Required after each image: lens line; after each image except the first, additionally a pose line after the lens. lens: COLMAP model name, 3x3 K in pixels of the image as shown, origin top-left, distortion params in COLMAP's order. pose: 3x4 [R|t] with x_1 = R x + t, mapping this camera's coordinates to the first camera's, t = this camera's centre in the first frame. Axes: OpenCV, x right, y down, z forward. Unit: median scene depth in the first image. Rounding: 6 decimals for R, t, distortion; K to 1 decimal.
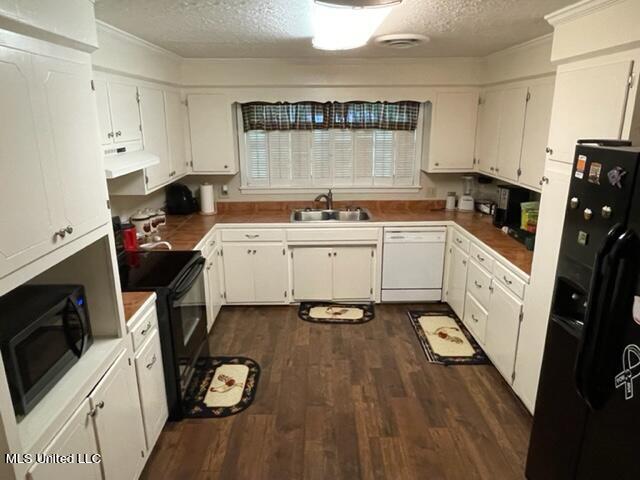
lens RADIAL K [[437.9, 0, 320.2], [0, 437.9, 240.4], [0, 0, 1]] dist [-0.004684, -0.004011]
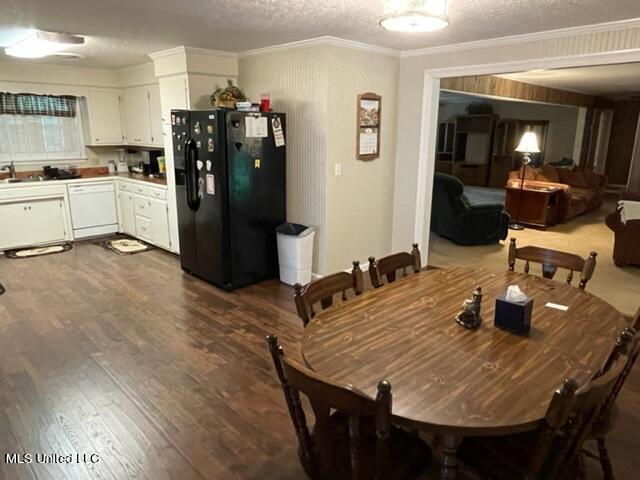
lens RADIAL K [[437.9, 0, 318.0], [0, 437.9, 240.3], [0, 0, 1]] dist [-0.004684, -0.004011]
pose [[0.716867, -0.162702, 0.677960, -0.251737], [0.177894, 0.982889, 0.047779, 0.219193], [-0.674134, 0.086354, 0.733544, -0.543262]]
